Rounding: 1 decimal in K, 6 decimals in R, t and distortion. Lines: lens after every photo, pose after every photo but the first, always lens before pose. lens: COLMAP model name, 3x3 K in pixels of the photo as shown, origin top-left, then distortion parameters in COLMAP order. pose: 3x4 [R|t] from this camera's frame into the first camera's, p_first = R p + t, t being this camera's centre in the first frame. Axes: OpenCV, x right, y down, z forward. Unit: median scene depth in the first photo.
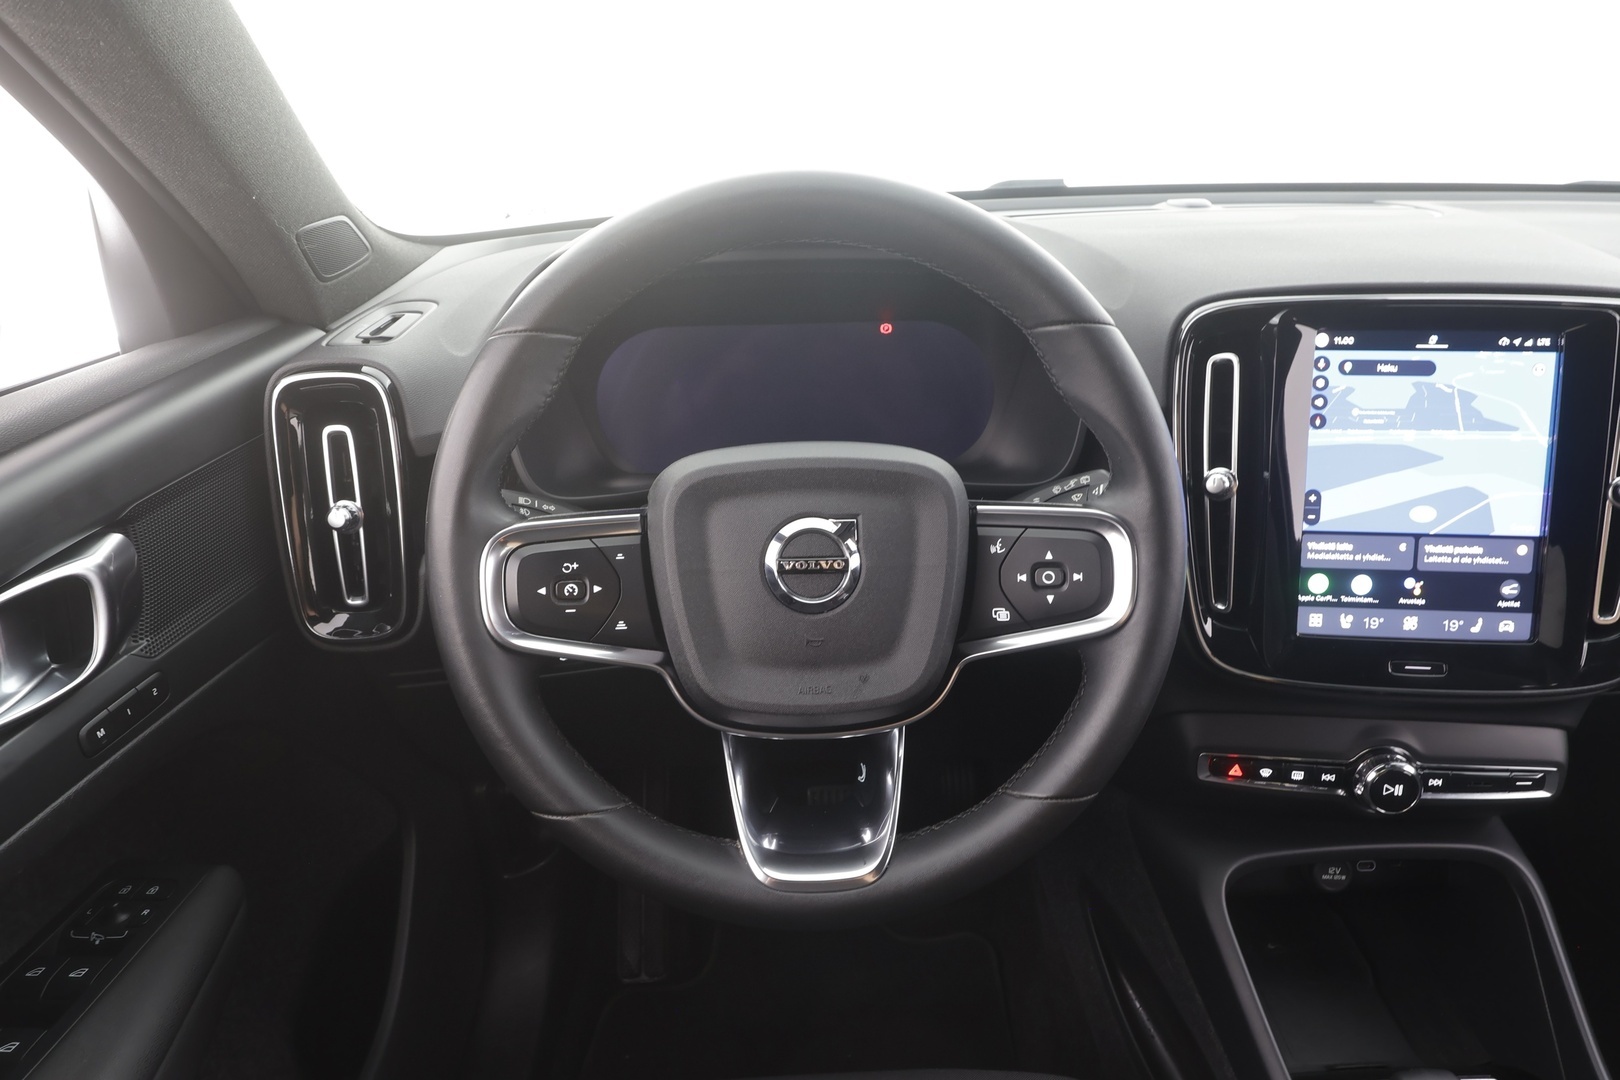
lens RADIAL K [[945.7, 0, 807.5], [0, 945.7, 543.6], [0, 0, 1]] dist [0.006943, -0.001164]
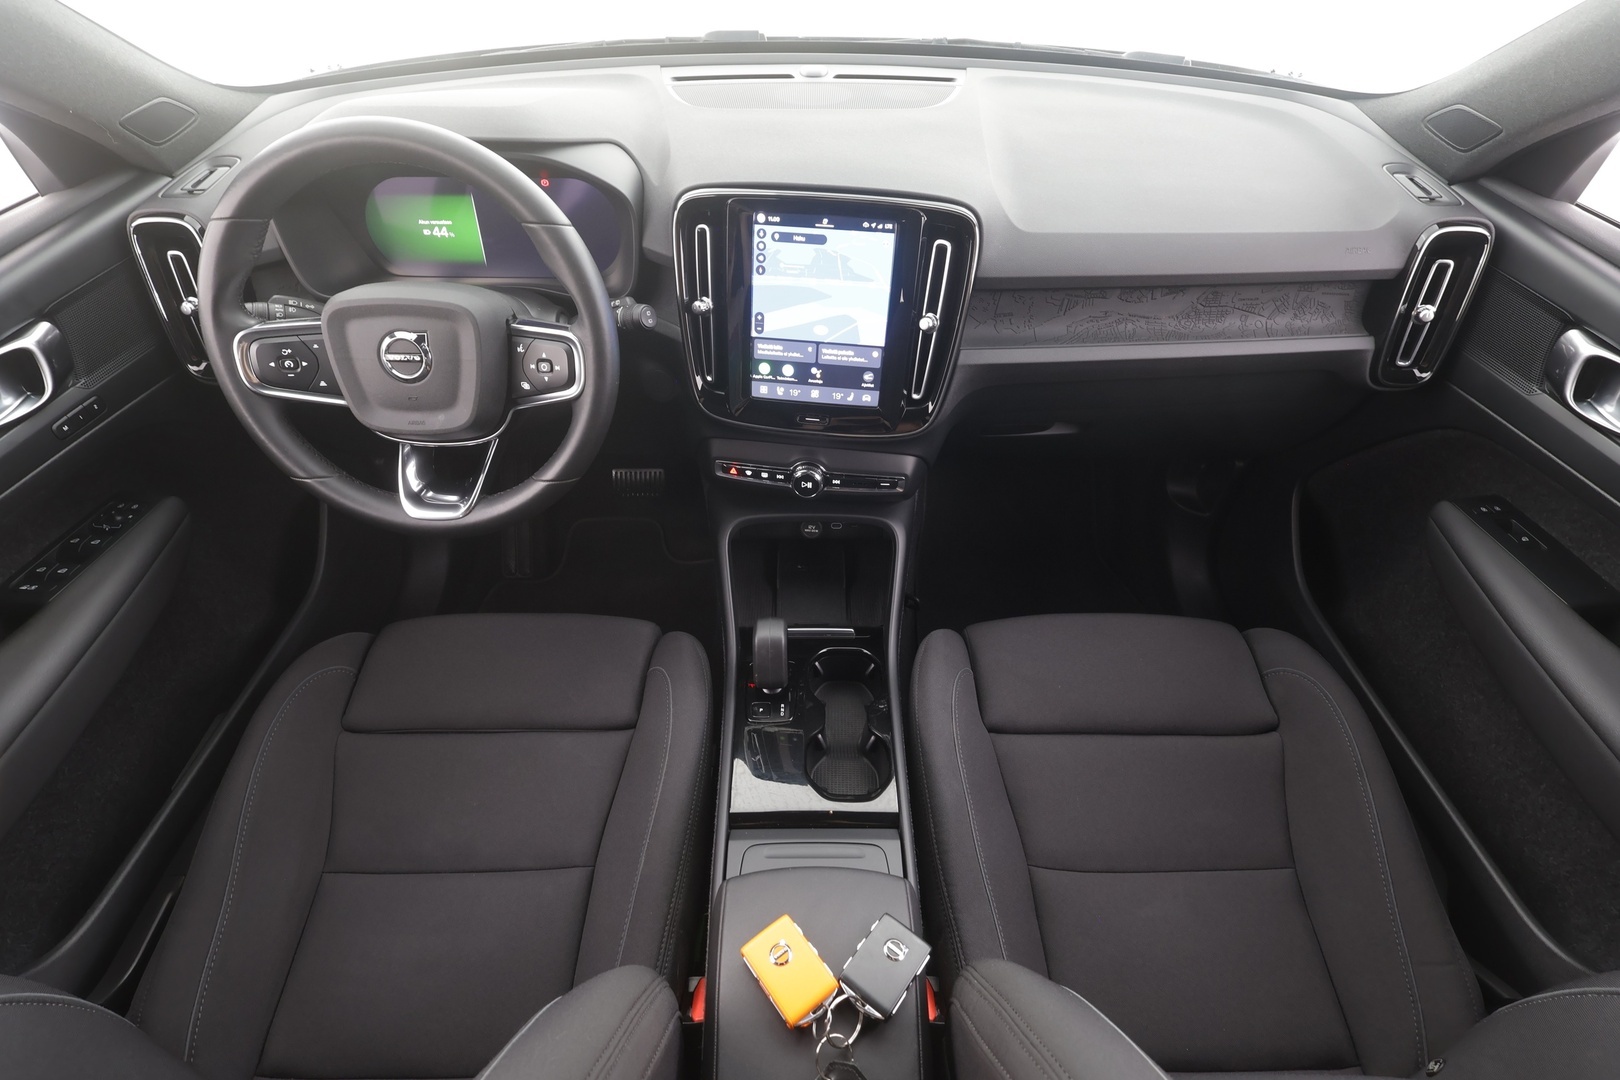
lens RADIAL K [[761.7, 0, 805.8], [0, 761.7, 549.2], [0, 0, 1]] dist [-0.004891, 0.004338]
pose [[0.998988, 0.044045, -0.009120, 0.662652], [-0.038043, 0.935561, 0.351110, -0.145157], [0.023997, -0.350407, 0.936290, -0.433816]]
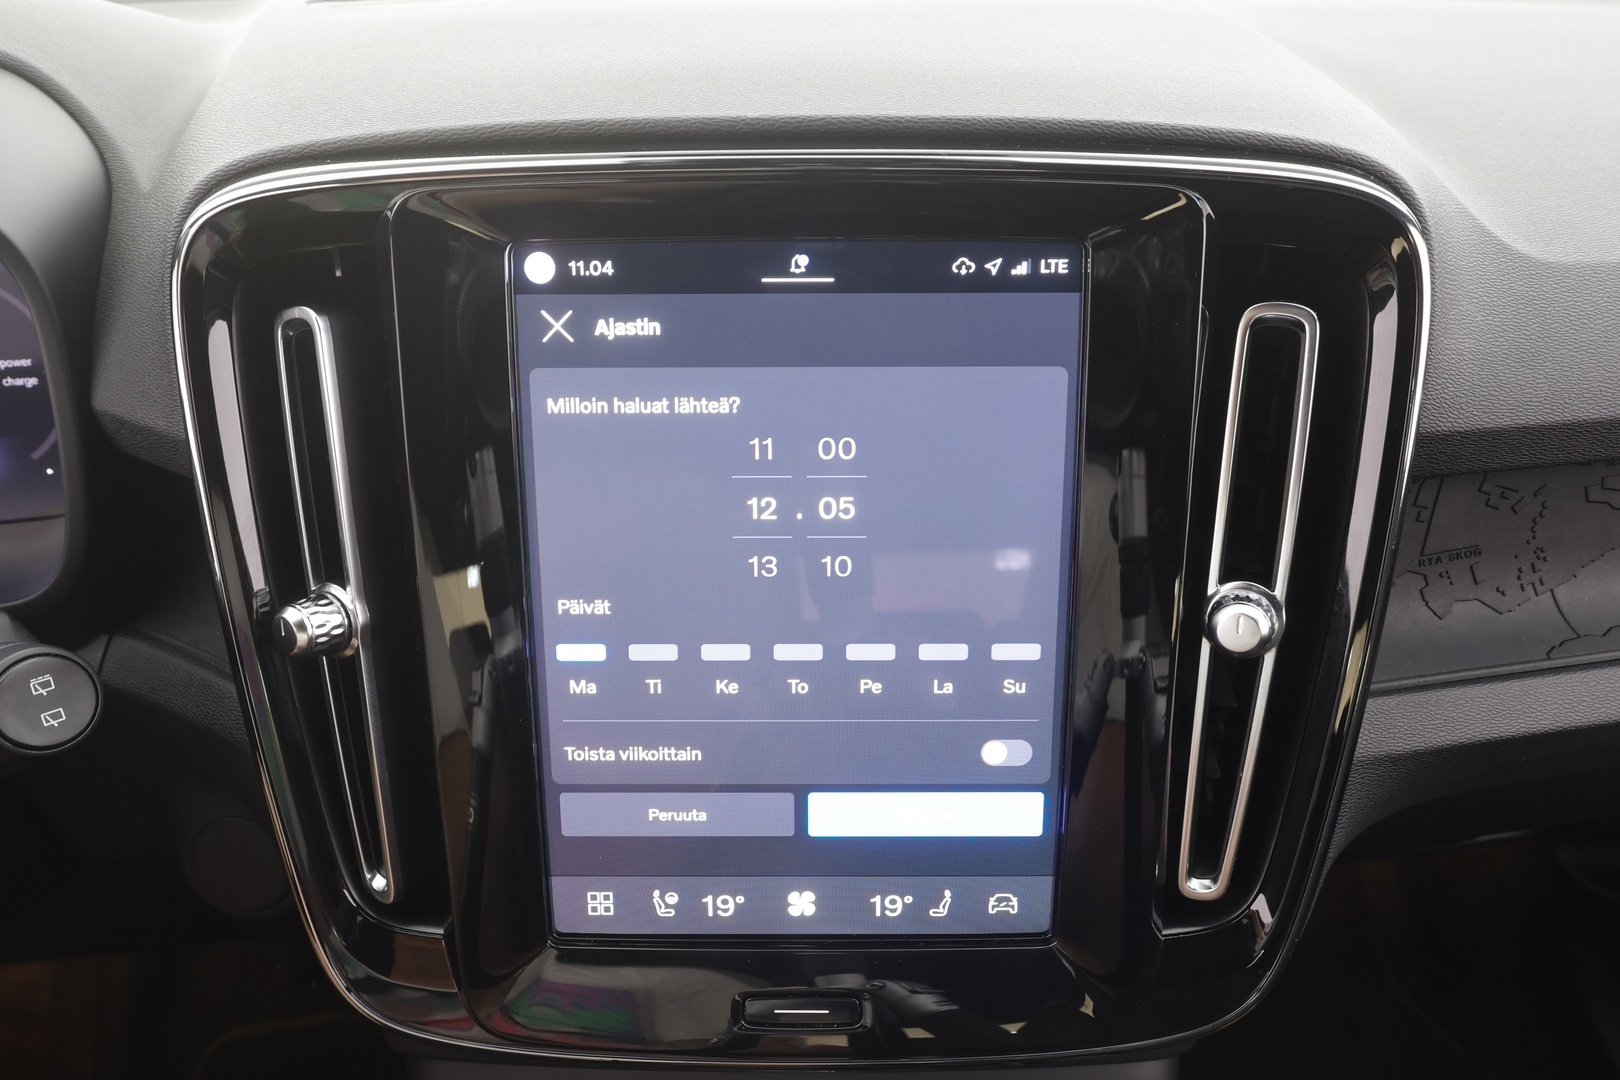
lens RADIAL K [[1025.8, 0, 804.2], [0, 1025.8, 547.8], [0, 0, 1]] dist [0.003162, 0.001997]
pose [[0.997135, -0.035563, 0.066762, 0.627408], [0.028423, 0.994065, 0.105005, -0.139479], [-0.070100, -0.102807, 0.992228, 0.547245]]
